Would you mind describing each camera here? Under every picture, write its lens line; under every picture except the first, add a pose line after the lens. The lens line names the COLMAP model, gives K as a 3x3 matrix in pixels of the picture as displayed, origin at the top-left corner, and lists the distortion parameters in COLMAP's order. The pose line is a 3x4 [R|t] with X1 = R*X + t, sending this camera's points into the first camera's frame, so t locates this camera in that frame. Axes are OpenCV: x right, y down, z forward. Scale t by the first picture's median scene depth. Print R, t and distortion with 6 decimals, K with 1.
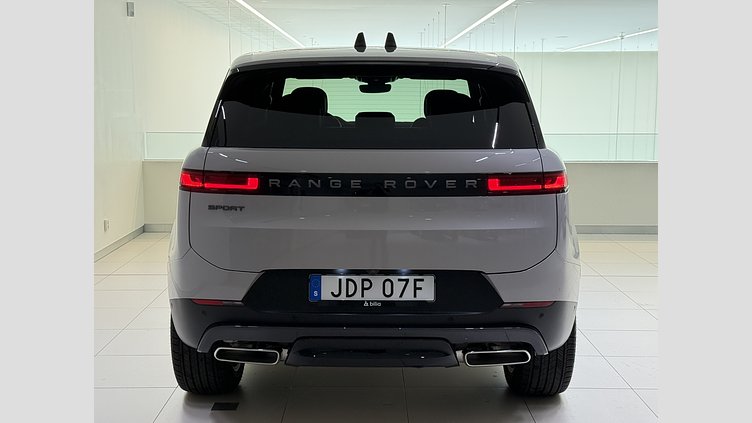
lens RADIAL K [[983.5, 0, 376.0], [0, 983.5, 211.5], [0, 0, 1]] dist [-0.000503, 0.001997]
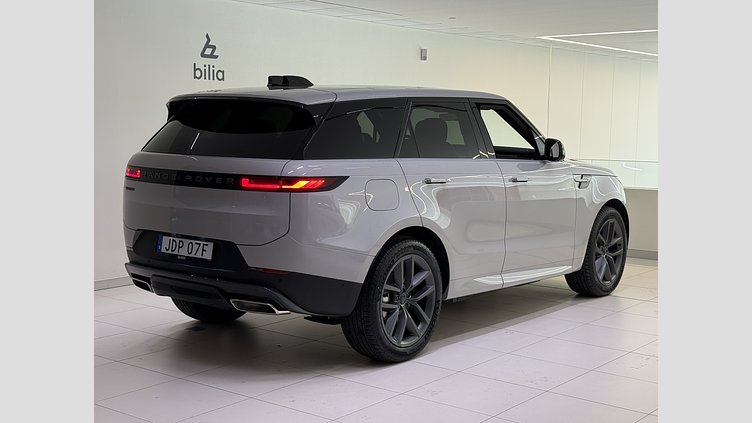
lens RADIAL K [[983.5, 0, 376.0], [0, 983.5, 211.5], [0, 0, 1]] dist [-0.000503, 0.001997]
pose [[0.777408, 0.067515, -0.625363, 1.157412], [-0.088493, 0.996074, -0.002471, 0.001149], [0.622741, 0.057261, 0.780330, 0.006410]]
